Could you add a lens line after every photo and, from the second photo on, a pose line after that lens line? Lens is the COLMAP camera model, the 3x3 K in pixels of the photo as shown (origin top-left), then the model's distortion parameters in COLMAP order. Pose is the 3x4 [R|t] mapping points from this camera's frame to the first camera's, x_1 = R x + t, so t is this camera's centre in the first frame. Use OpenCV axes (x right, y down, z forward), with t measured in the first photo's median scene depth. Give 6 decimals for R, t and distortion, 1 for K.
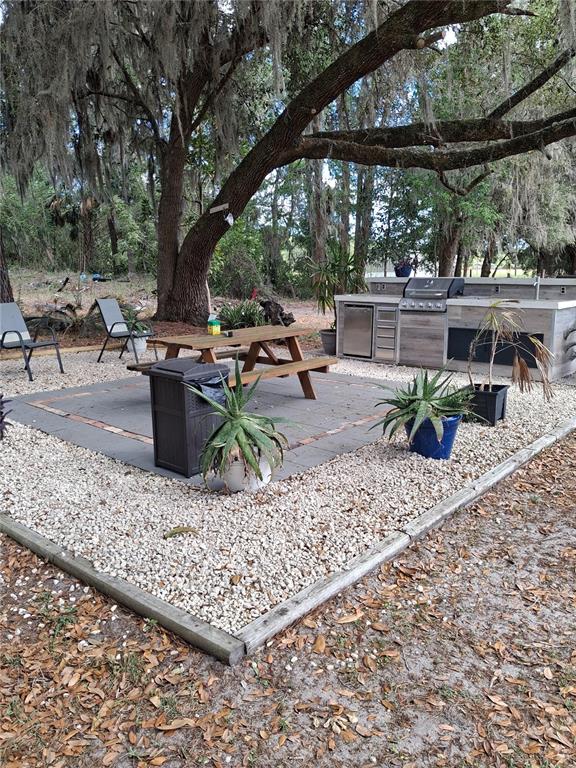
lens RADIAL K [[601.7, 0, 288.0], [0, 601.7, 384.0], [0, 0, 1]] dist [0.006564, -0.003358]
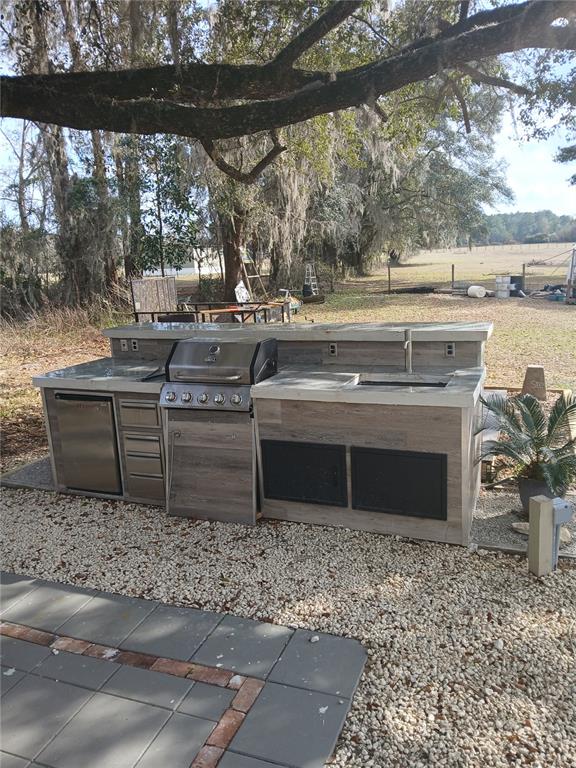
lens RADIAL K [[588.9, 0, 288.0], [0, 588.9, 384.0], [0, 0, 1]] dist [0.001689, -0.003164]
pose [[0.938101, -0.118182, 0.325575, 0.117037], [0.111643, 0.992992, 0.038765, -0.139150], [-0.327875, -0.000017, 0.944721, 0.459967]]
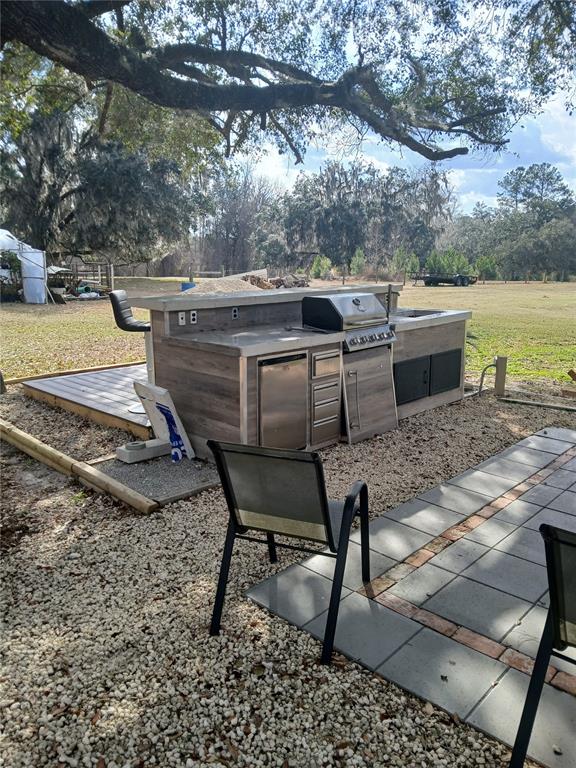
lens RADIAL K [[588.9, 0, 288.0], [0, 588.9, 384.0], [0, 0, 1]] dist [0.001689, -0.003164]
pose [[0.050302, -0.217992, 0.974653, -0.360817], [0.184794, 0.961070, 0.205417, -0.207141], [-0.981489, 0.169777, 0.088627, 0.935525]]
